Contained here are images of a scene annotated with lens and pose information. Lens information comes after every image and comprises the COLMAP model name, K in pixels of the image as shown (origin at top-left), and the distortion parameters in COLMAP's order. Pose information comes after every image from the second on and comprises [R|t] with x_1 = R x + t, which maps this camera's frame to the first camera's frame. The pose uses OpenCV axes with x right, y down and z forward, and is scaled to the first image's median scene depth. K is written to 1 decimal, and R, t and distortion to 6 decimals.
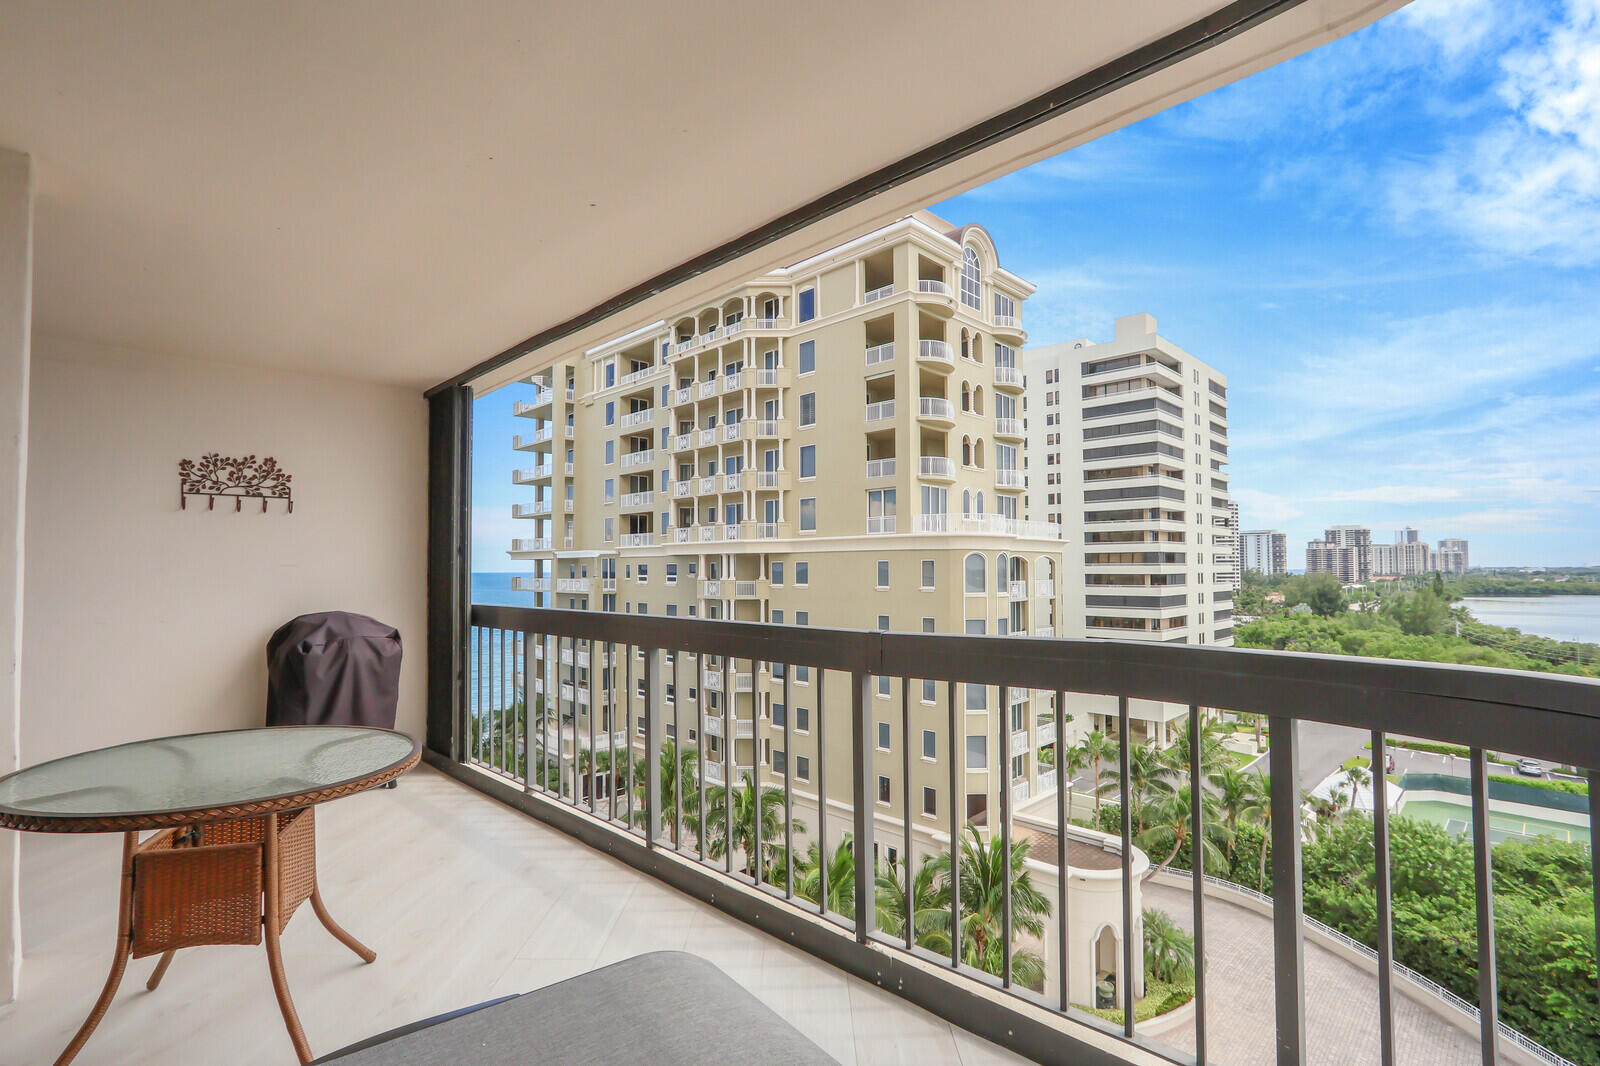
lens RADIAL K [[739.2, 0, 814.0], [0, 739.2, 545.8], [0, 0, 1]] dist [-0.012976, 0.001544]
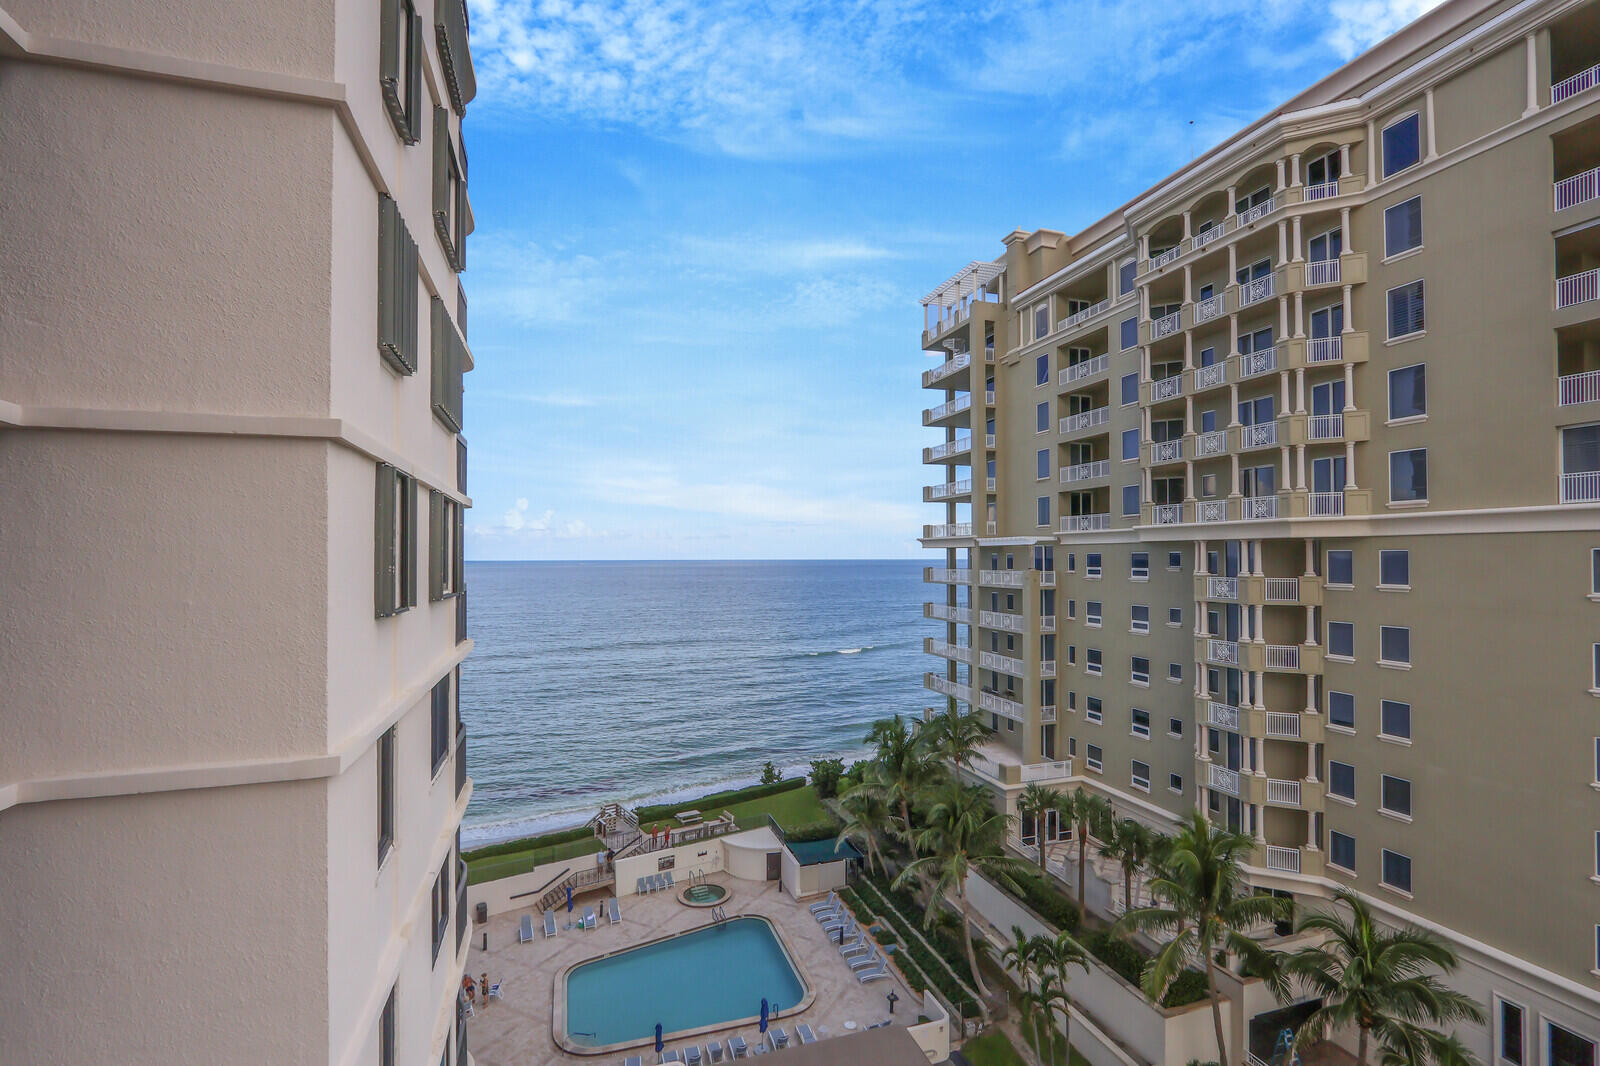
lens RADIAL K [[739.2, 0, 814.0], [0, 739.2, 545.8], [0, 0, 1]] dist [-0.012976, 0.001544]
pose [[0.887429, -0.004703, -0.460921, -0.153629], [0.012824, 0.999813, 0.014488, 0.001795], [0.460766, -0.018768, 0.887323, 0.186103]]
